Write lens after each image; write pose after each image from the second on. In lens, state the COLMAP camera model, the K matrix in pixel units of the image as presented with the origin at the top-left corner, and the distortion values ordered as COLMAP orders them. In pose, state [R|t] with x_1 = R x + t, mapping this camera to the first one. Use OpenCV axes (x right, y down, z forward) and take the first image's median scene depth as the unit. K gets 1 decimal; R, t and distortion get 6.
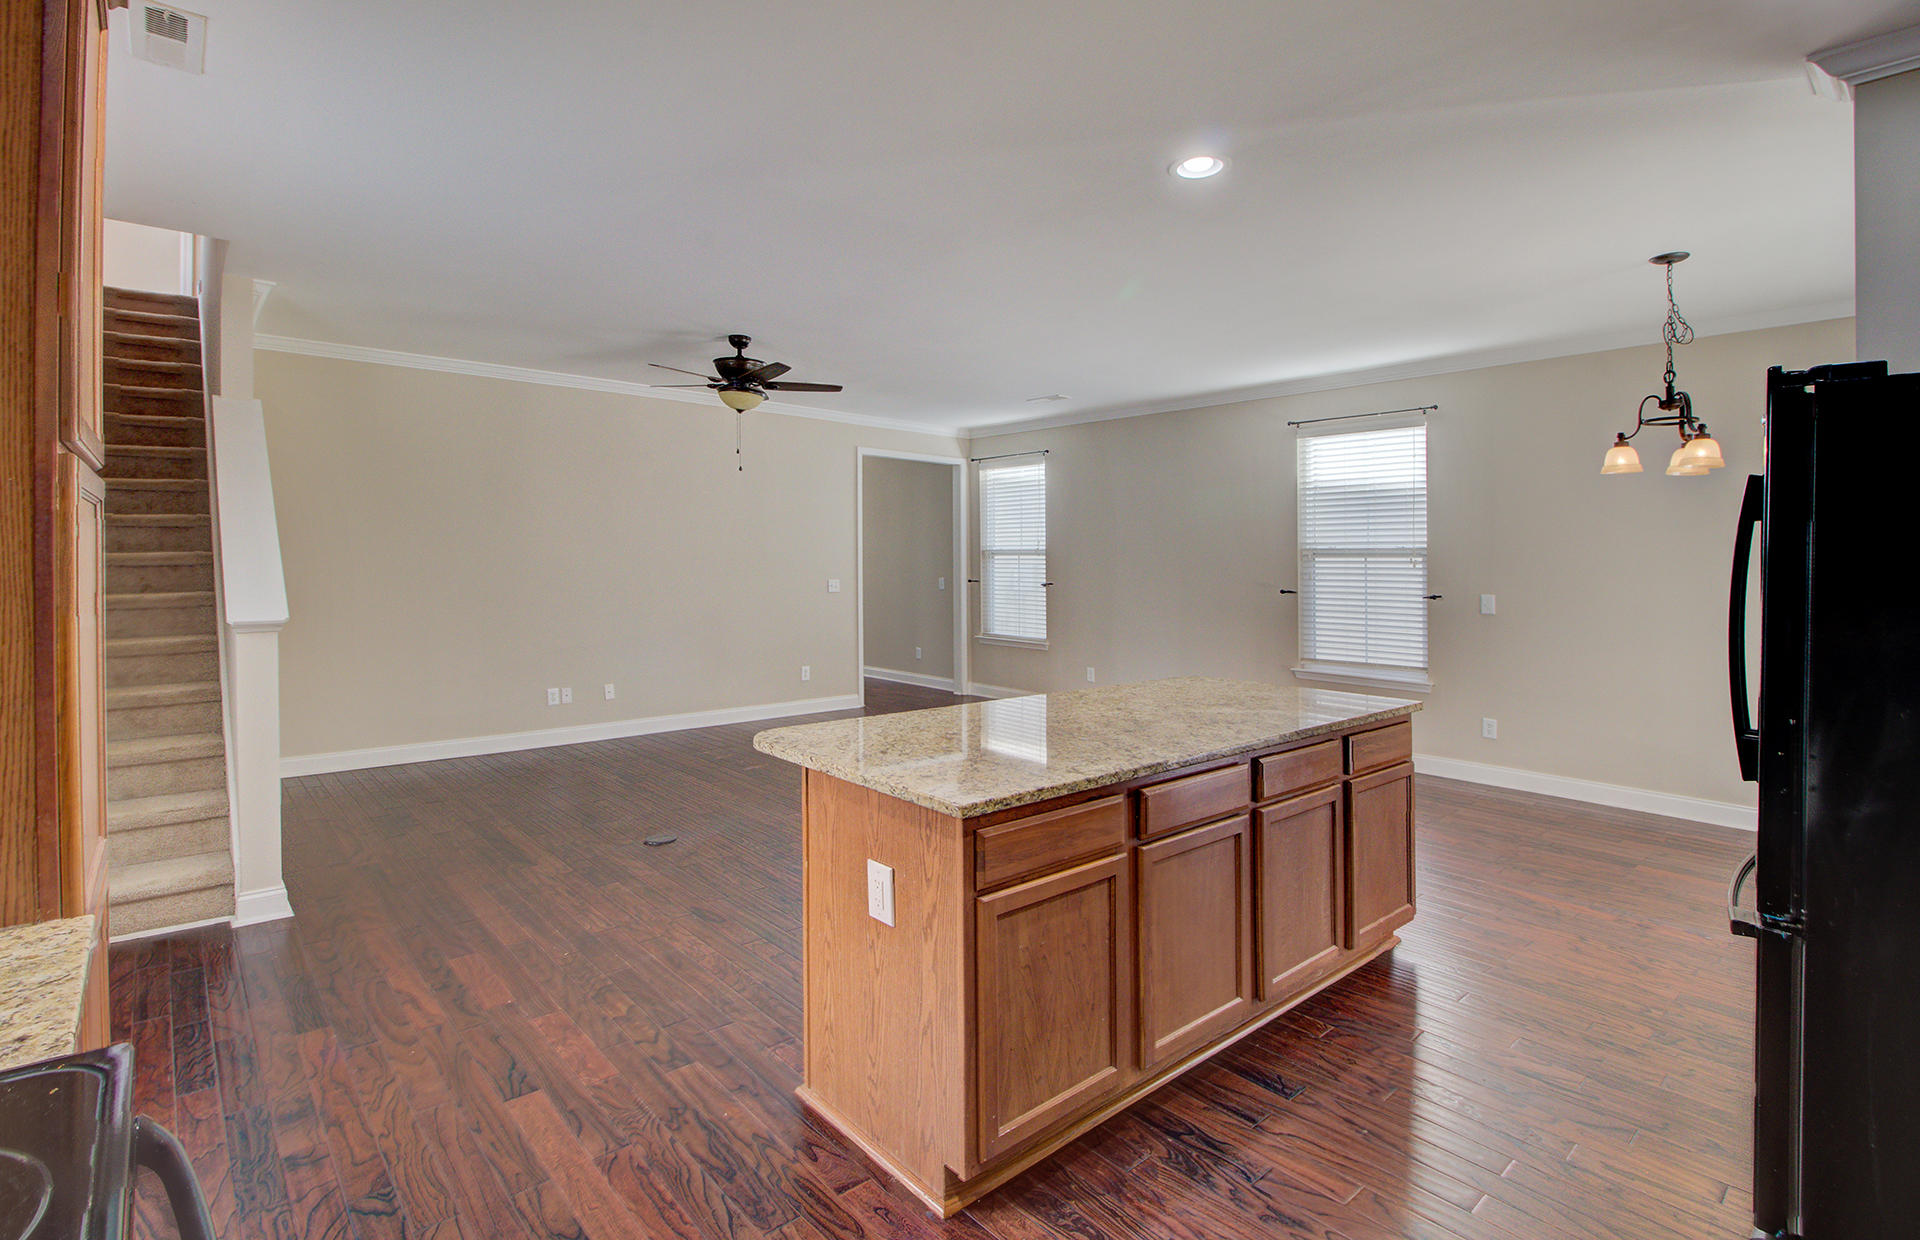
lens RADIAL K [[919.4, 0, 955.0], [0, 919.4, 574.9], [0, 0, 1]] dist [0.004505, -0.008652]
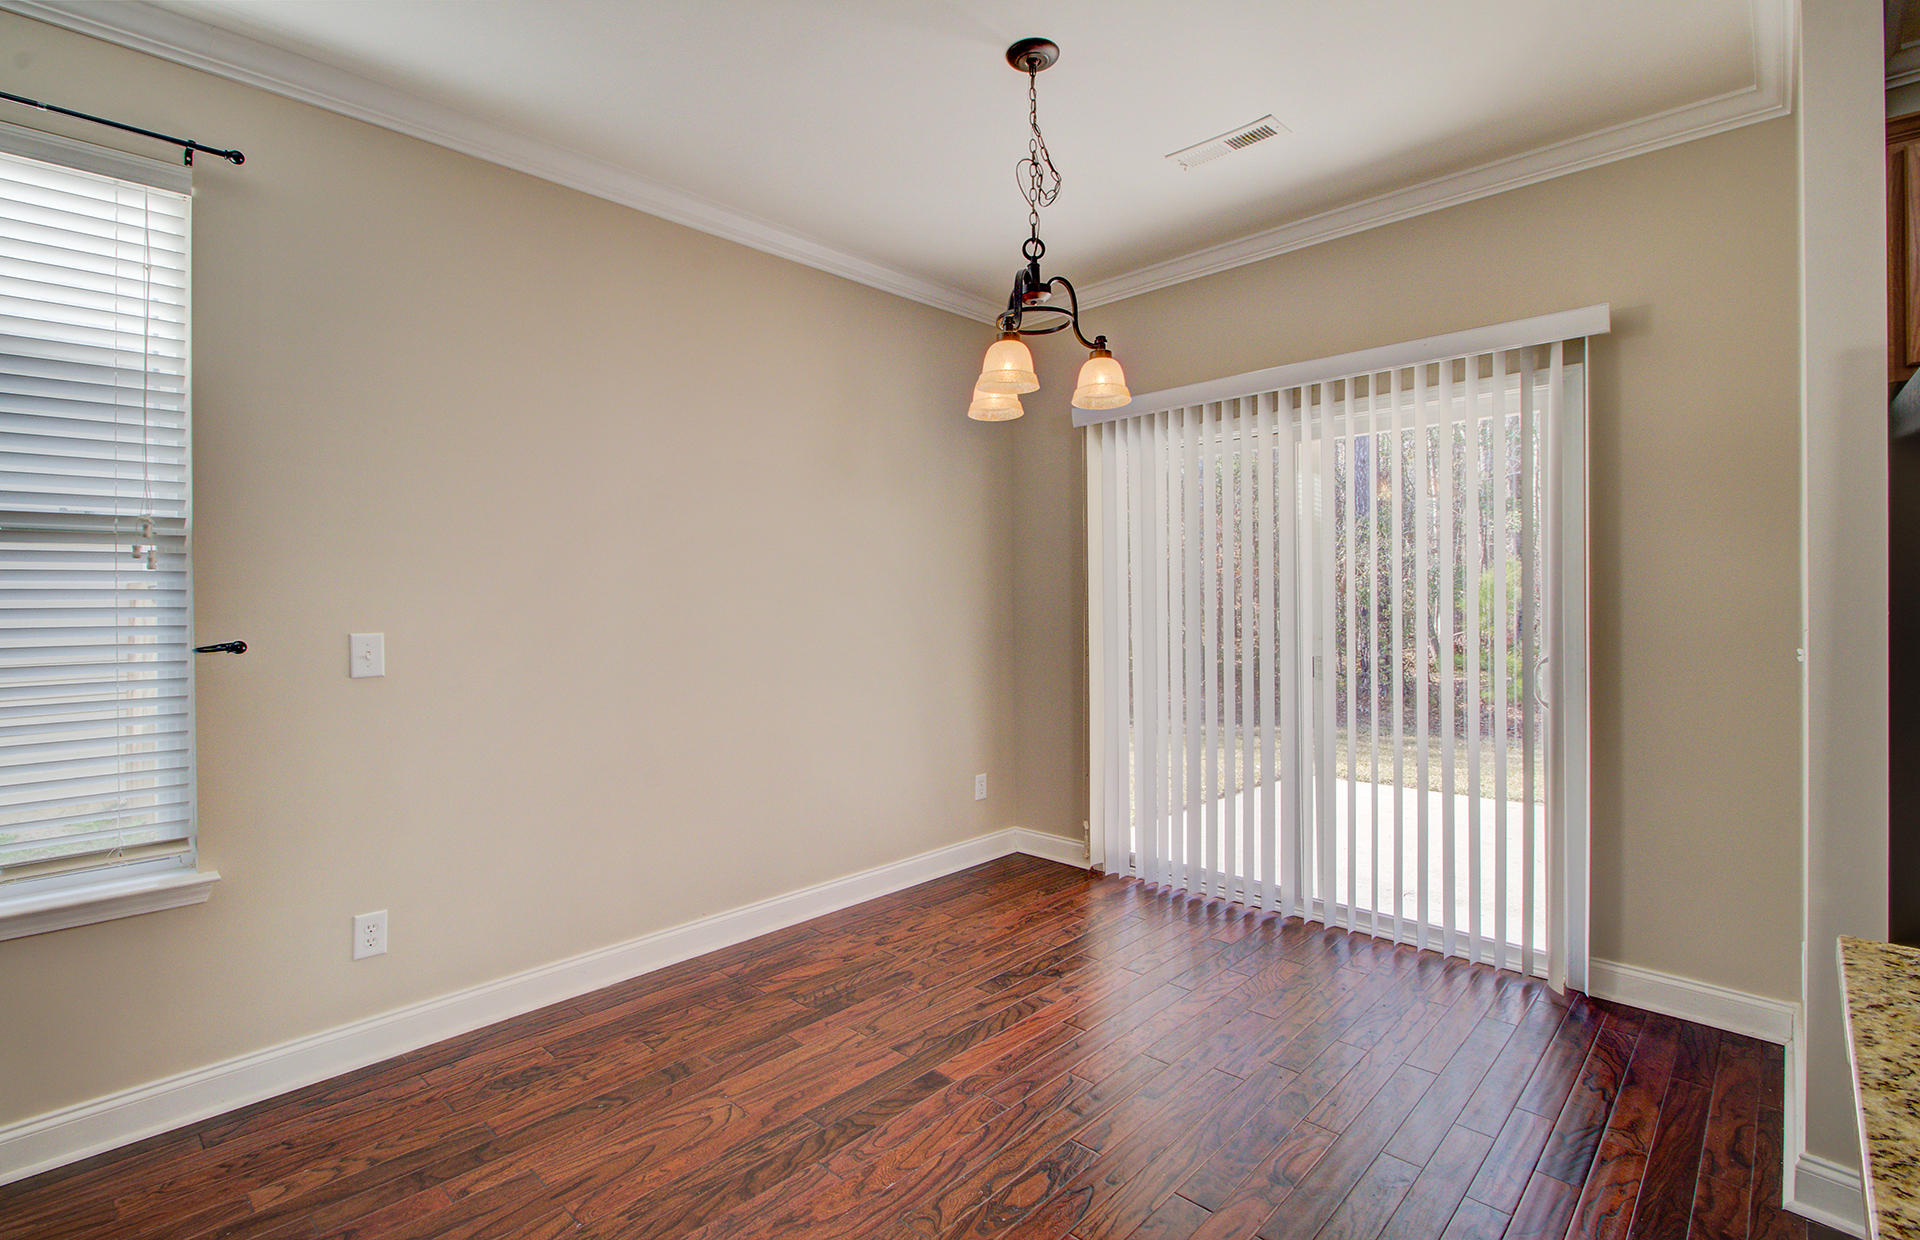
lens RADIAL K [[883.3, 0, 949.9], [0, 883.3, 599.8], [0, 0, 1]] dist [-0.025781, -0.000133]
pose [[-0.087603, -0.008620, 0.996118, 0.119134], [0.020071, 0.999744, 0.010417, 0.005422], [-0.995953, 0.020906, -0.087408, 0.658844]]
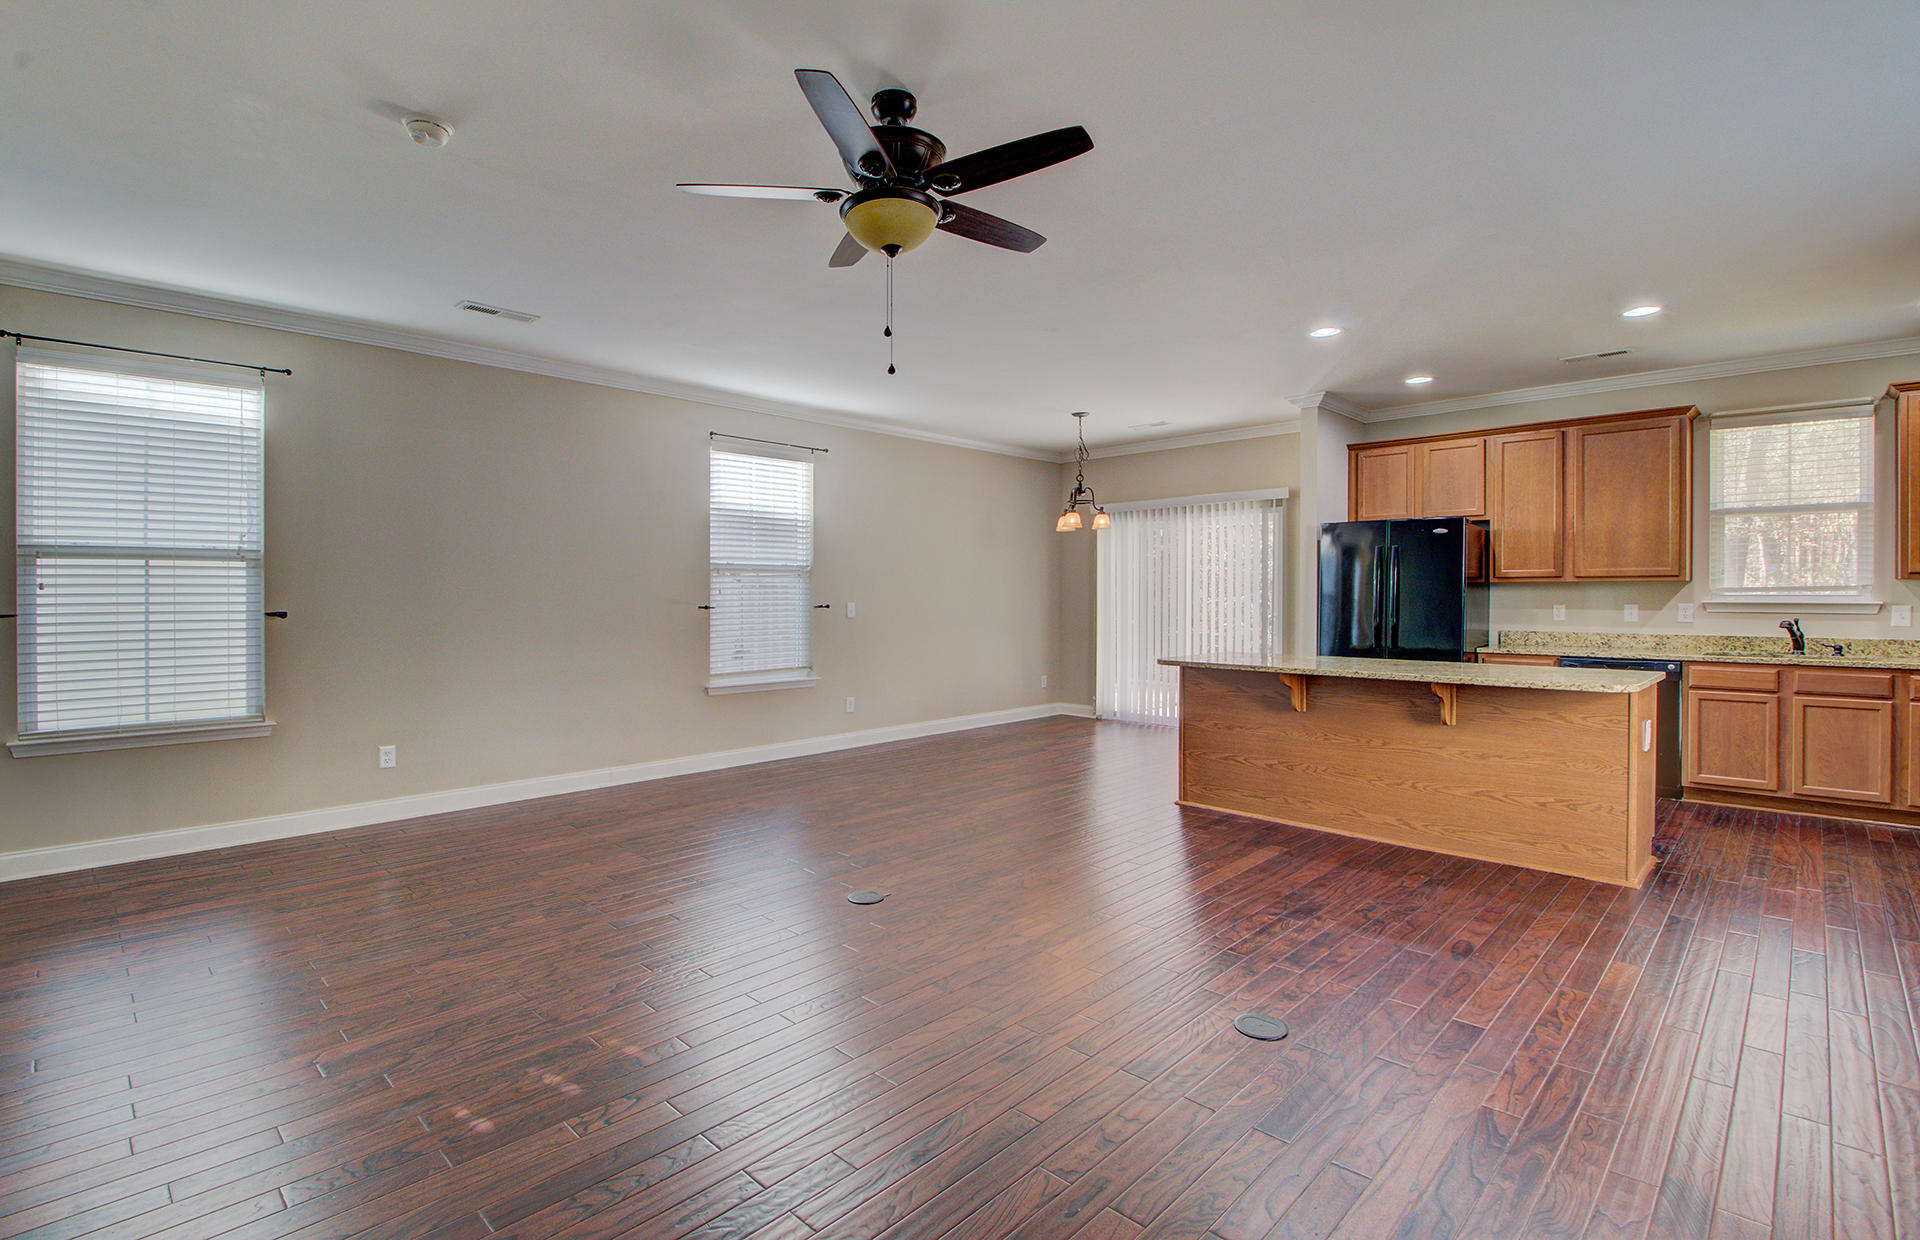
lens RADIAL K [[883.3, 0, 949.9], [0, 883.3, 599.8], [0, 0, 1]] dist [-0.025781, -0.000133]
pose [[-0.080526, -0.016813, 0.996611, -0.577793], [0.011940, 0.999770, 0.017831, -0.003583], [-0.996681, 0.013336, -0.080307, 0.834387]]
